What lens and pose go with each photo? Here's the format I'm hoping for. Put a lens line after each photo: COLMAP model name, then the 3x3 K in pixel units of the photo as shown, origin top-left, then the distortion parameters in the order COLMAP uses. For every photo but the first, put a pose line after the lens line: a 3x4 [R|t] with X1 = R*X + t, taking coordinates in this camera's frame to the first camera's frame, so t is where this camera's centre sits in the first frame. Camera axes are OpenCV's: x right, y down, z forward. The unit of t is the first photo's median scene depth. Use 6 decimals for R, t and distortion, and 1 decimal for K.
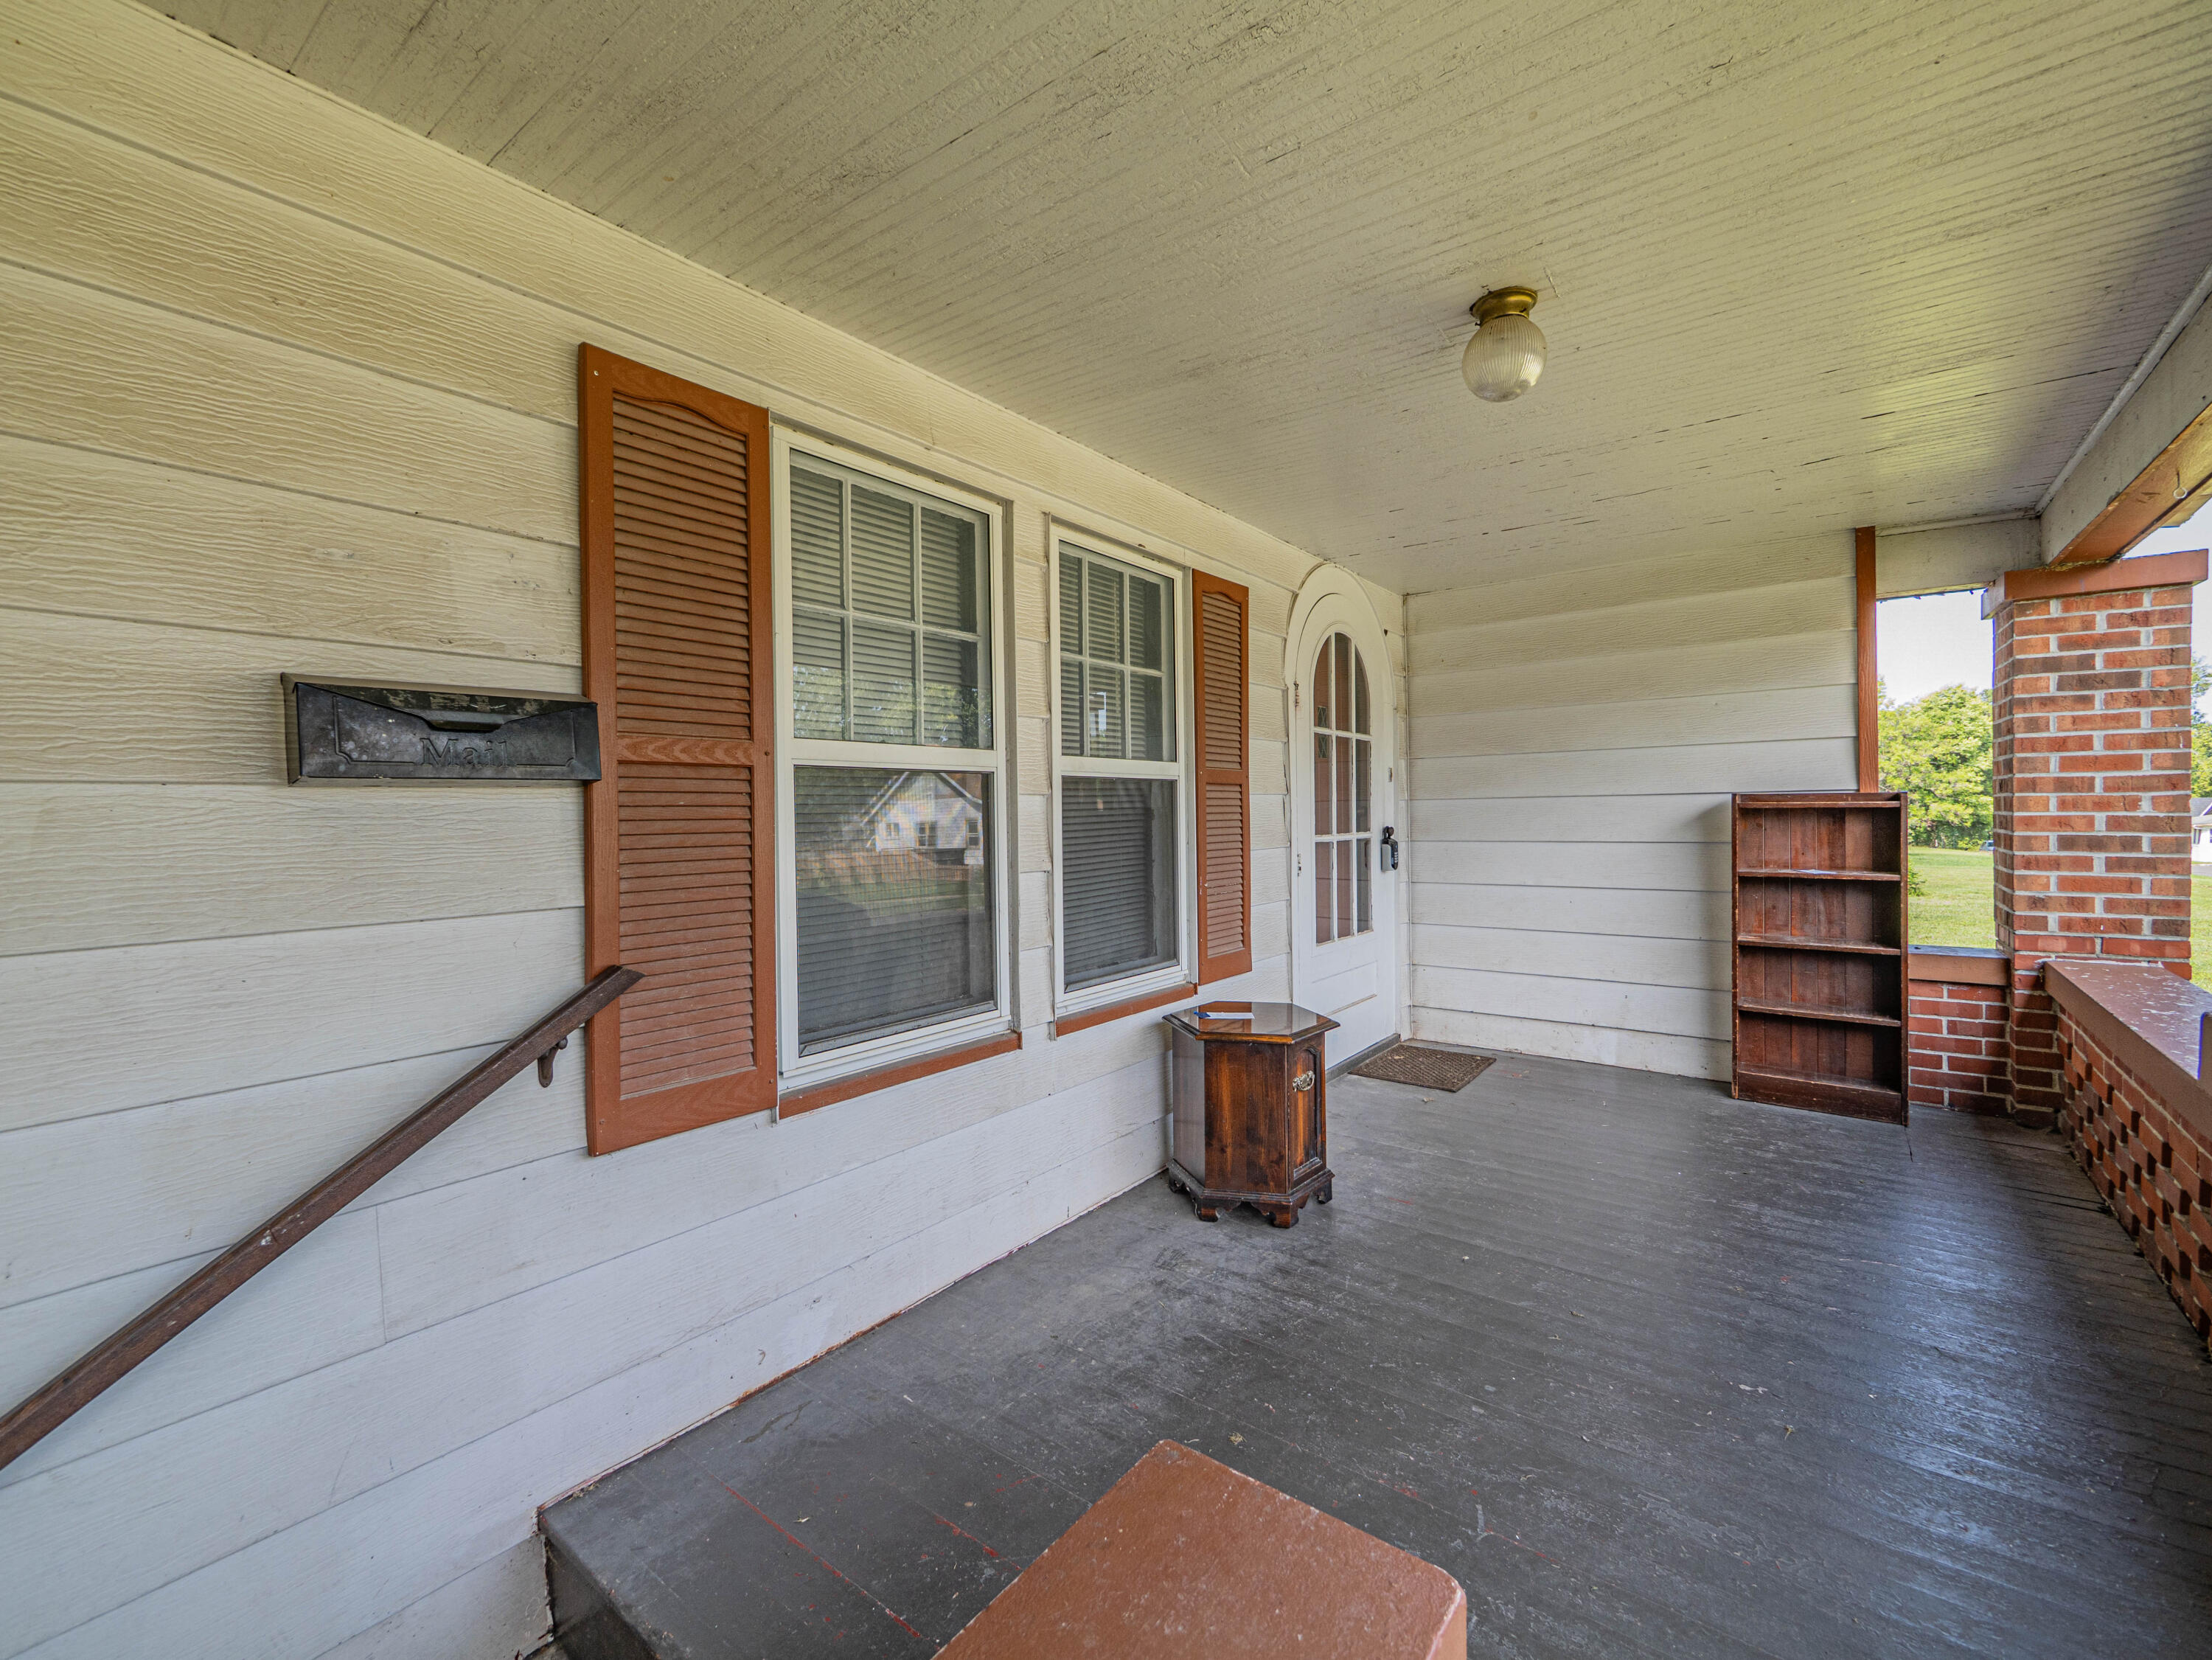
lens RADIAL K [[901.4, 0, 1105.0], [0, 901.4, 817.7], [0, 0, 1]] dist [-0.000641, 0.000103]
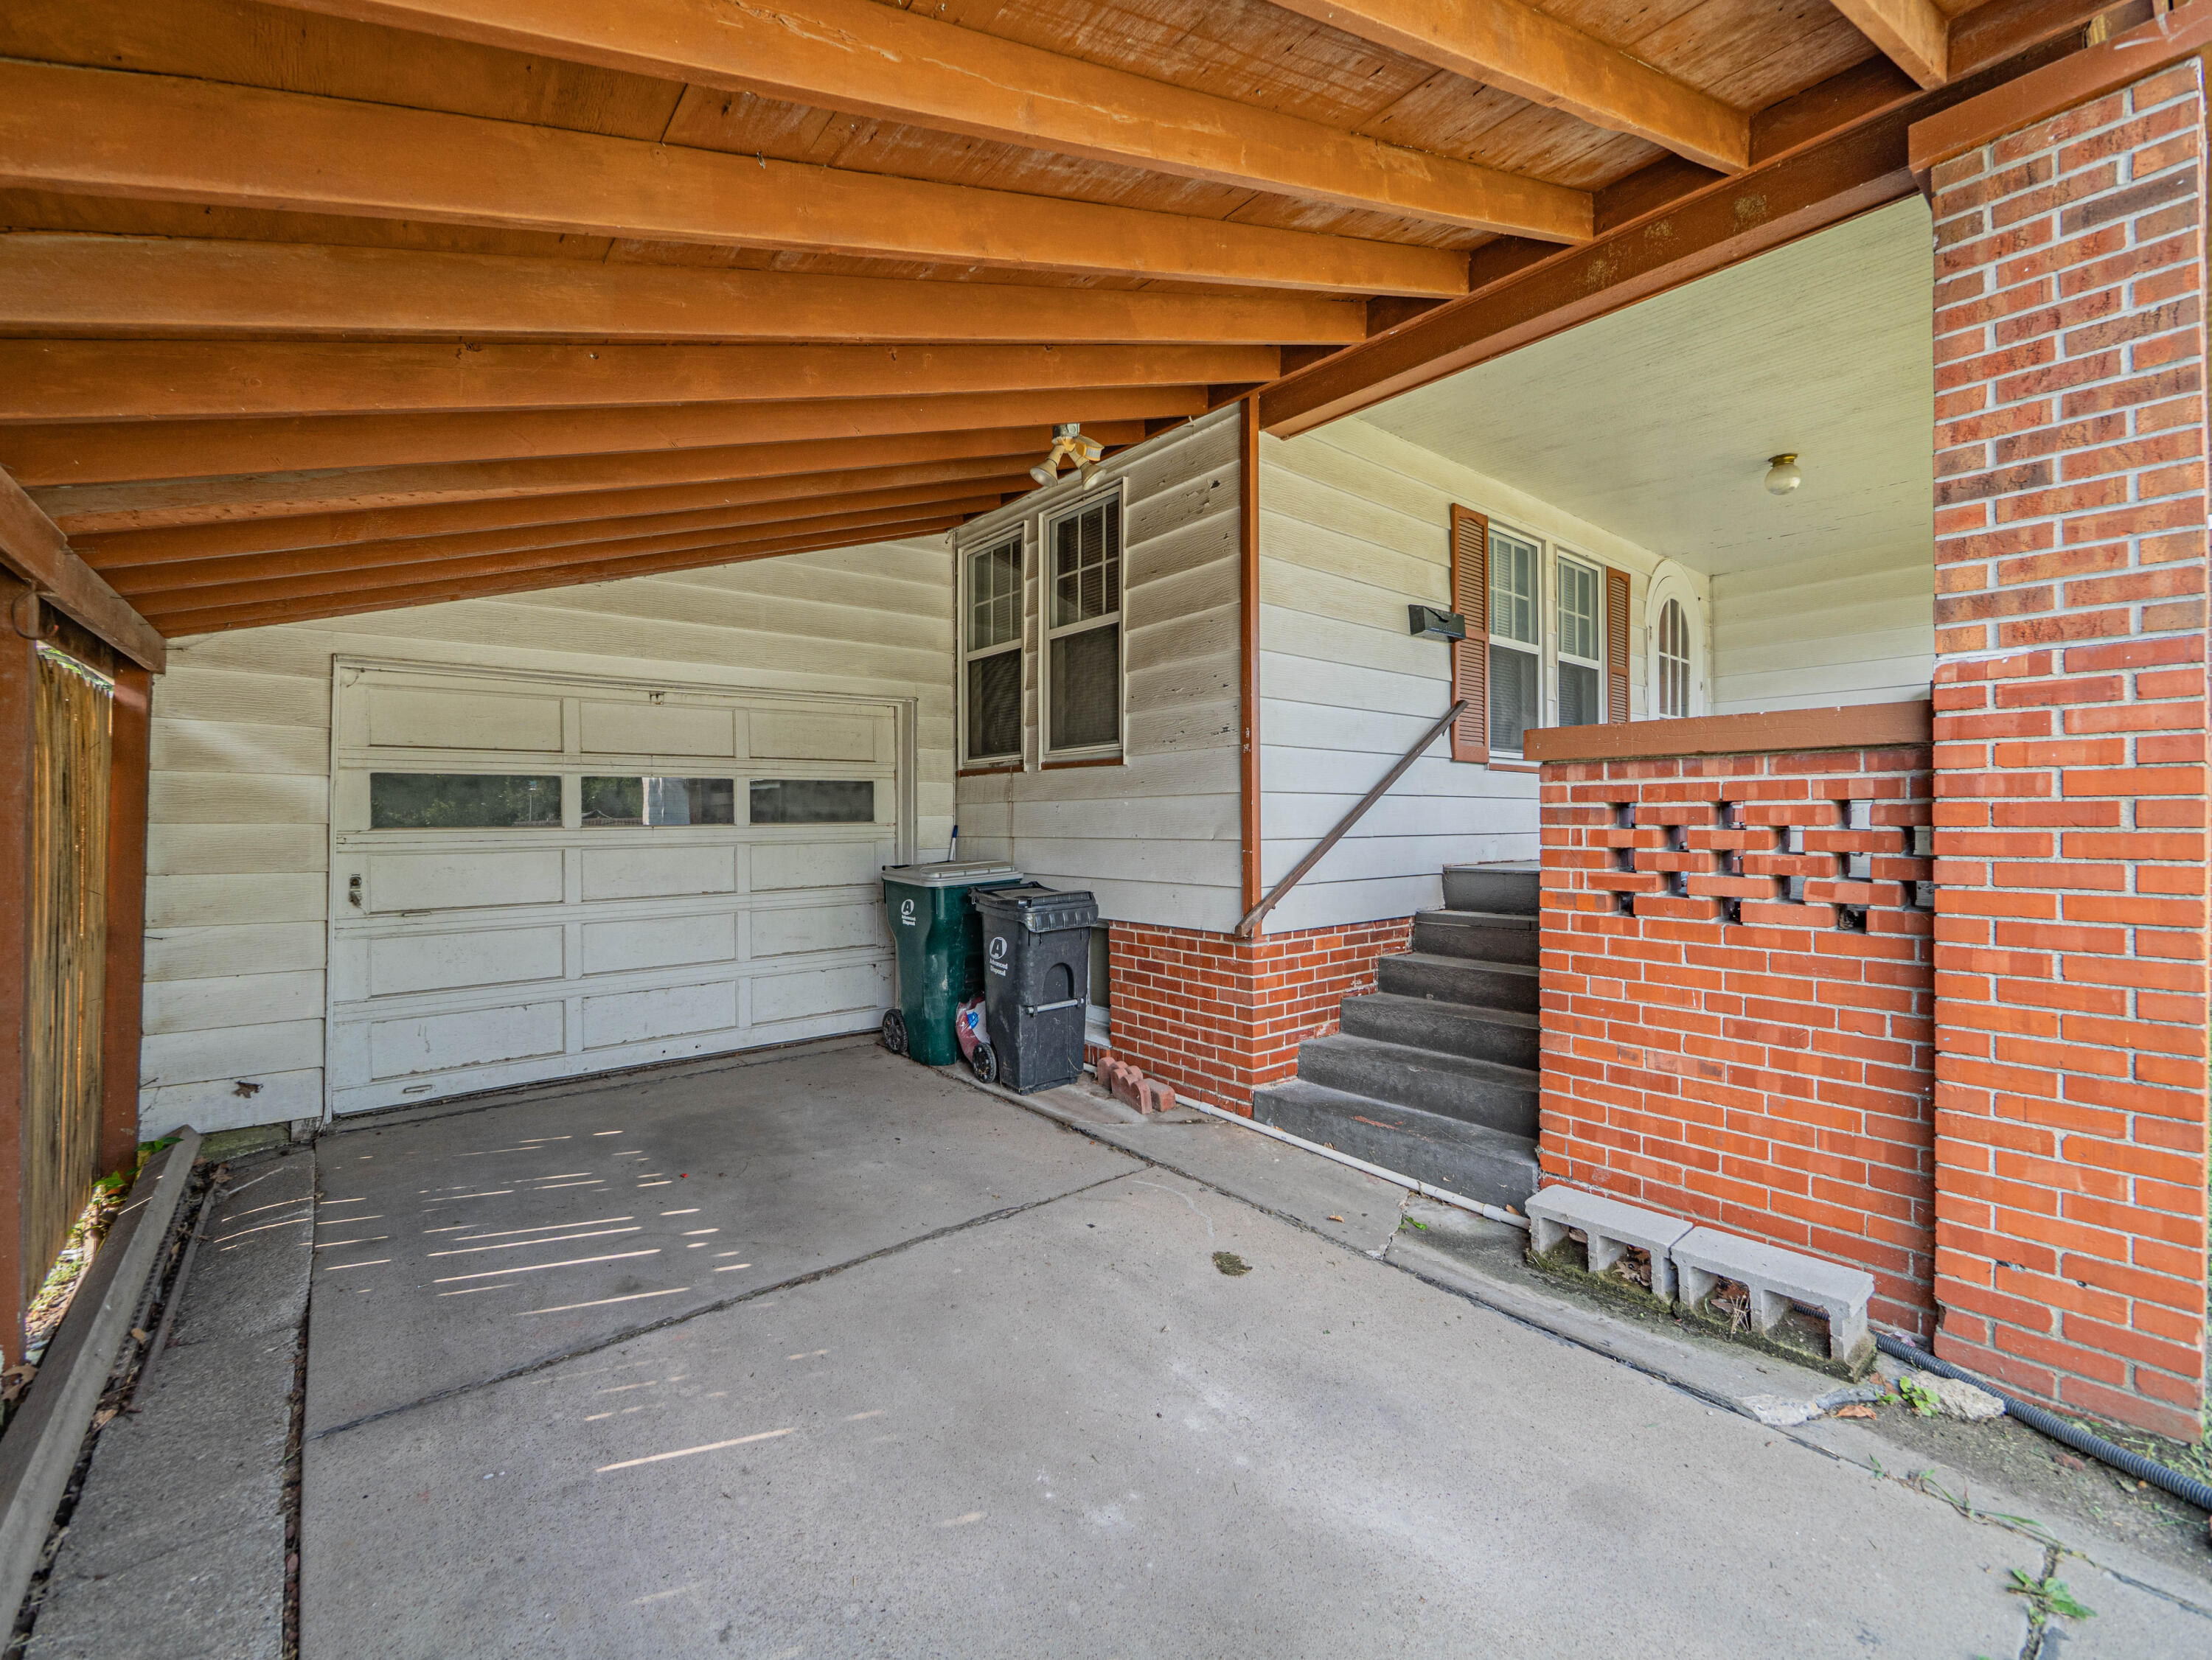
lens RADIAL K [[916.0, 0, 1109.3], [0, 916.0, 826.5], [0, 0, 1]] dist [-0.007572, 0.000074]
pose [[0.977871, 0.011545, -0.208890, -0.583553], [-0.012067, 0.999926, -0.001227, 0.336697], [0.208860, 0.003720, 0.977938, -1.282492]]
